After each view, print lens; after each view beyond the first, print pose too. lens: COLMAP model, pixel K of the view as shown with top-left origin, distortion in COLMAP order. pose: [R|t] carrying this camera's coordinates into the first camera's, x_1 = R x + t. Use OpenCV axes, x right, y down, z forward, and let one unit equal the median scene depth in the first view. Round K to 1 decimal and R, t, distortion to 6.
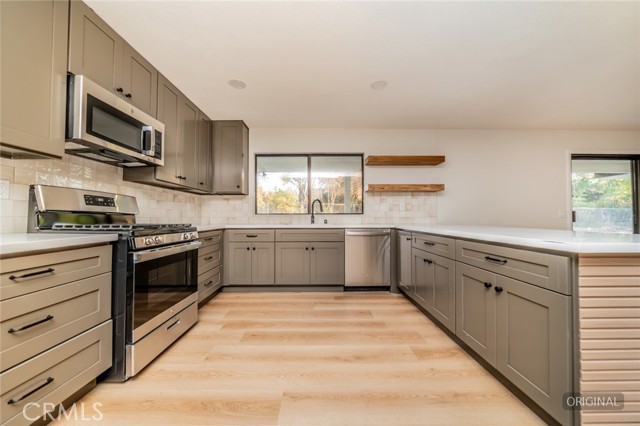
lens RADIAL K [[219.0, 0, 320.0], [0, 219.0, 213.0], [0, 0, 1]] dist [-0.001353, -0.000044]
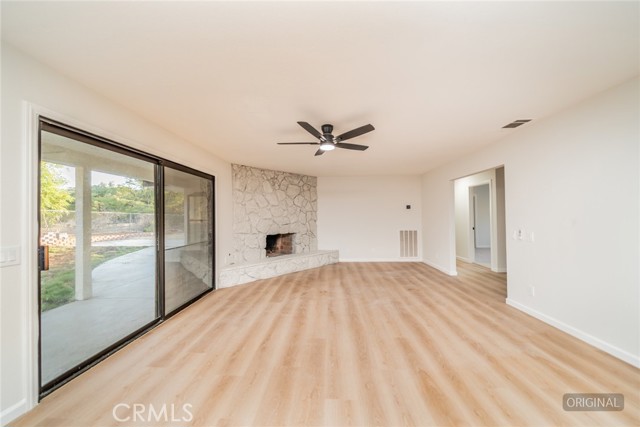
lens RADIAL K [[219.0, 0, 320.0], [0, 219.0, 213.5], [0, 0, 1]] dist [-0.001353, -0.000044]
pose [[0.058478, 0.013696, 0.998195, 0.747396], [-0.009533, 0.999868, -0.013160, -0.073452], [-0.998243, -0.008747, 0.058601, 0.411859]]
